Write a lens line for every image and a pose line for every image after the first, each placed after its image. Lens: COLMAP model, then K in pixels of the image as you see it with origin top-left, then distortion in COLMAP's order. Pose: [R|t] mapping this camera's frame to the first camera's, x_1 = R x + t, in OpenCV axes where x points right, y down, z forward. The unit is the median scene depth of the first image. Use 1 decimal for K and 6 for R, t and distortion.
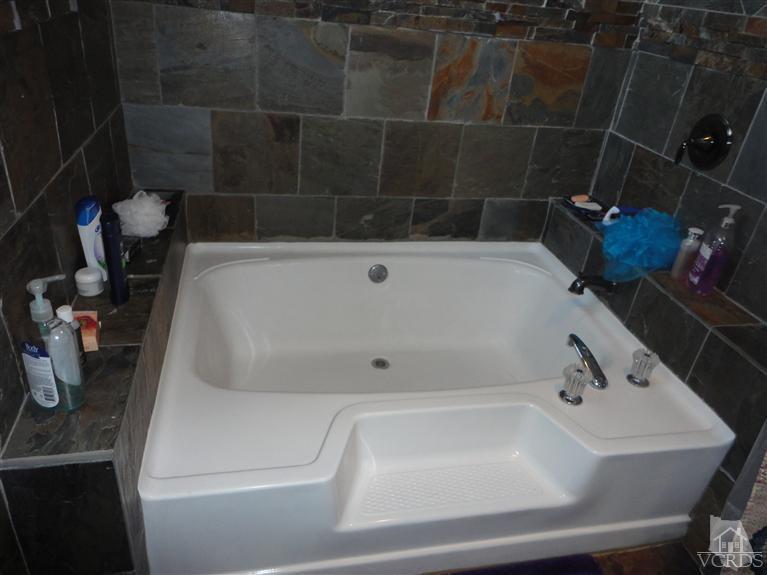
lens RADIAL K [[540.5, 0, 383.5], [0, 540.5, 287.5], [0, 0, 1]] dist [-0.036494, 0.003659]
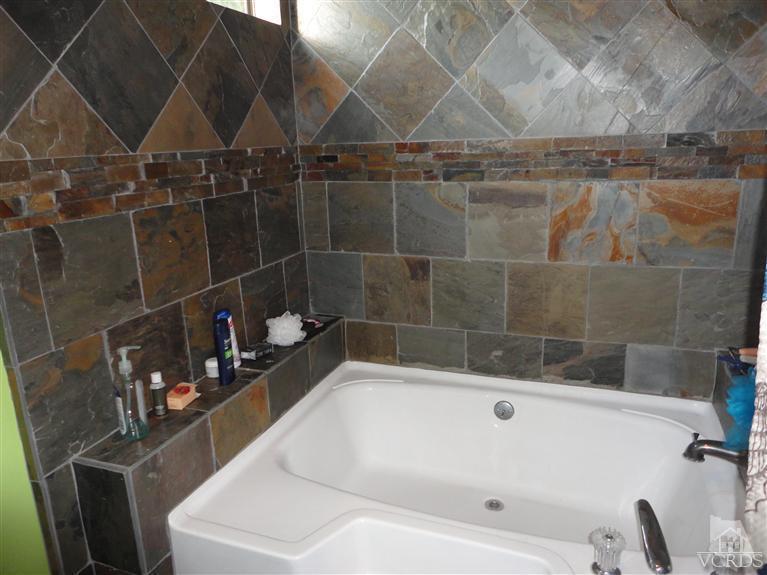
lens RADIAL K [[540.5, 0, 383.5], [0, 540.5, 287.5], [0, 0, 1]] dist [-0.036494, 0.003659]
pose [[0.833555, 0.015301, -0.552225, 0.389103], [-0.167388, 0.959621, -0.226075, 0.020903], [0.526467, 0.280881, 0.802458, 0.026203]]
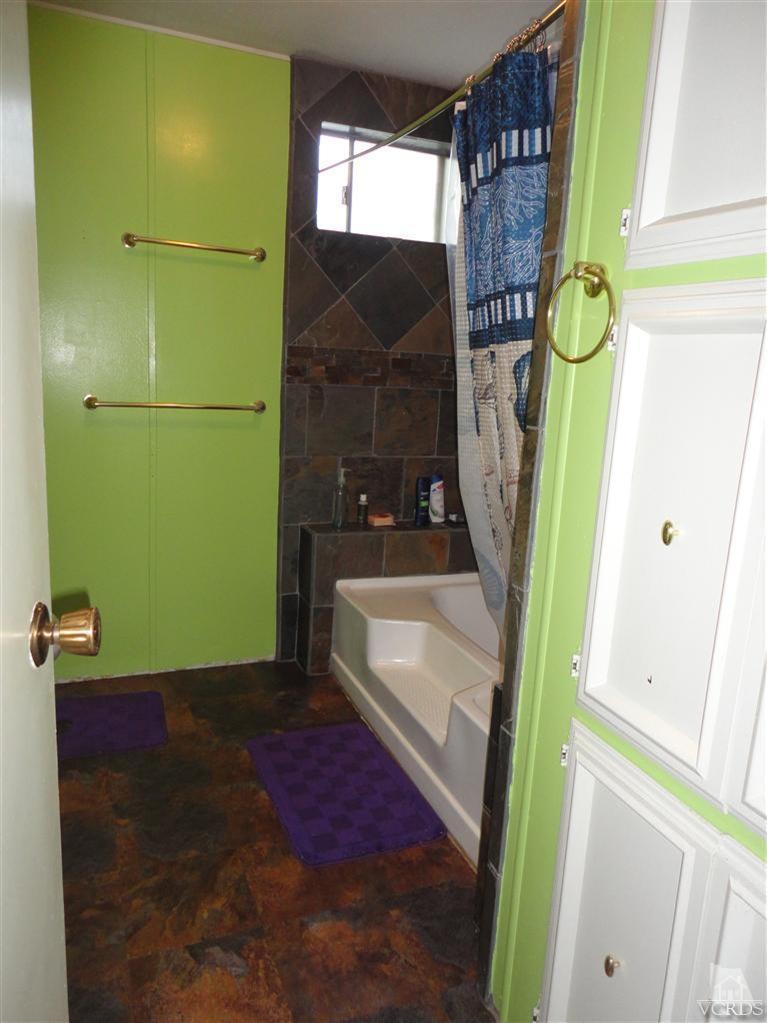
lens RADIAL K [[720.9, 0, 383.5], [0, 720.9, 511.5], [0, 0, 1]] dist [-0.036494, 0.003659]
pose [[0.185018, 0.103995, -0.977217, 1.219629], [-0.518786, 0.854873, -0.007248, 0.040516], [0.834643, 0.508308, 0.212118, 0.229965]]
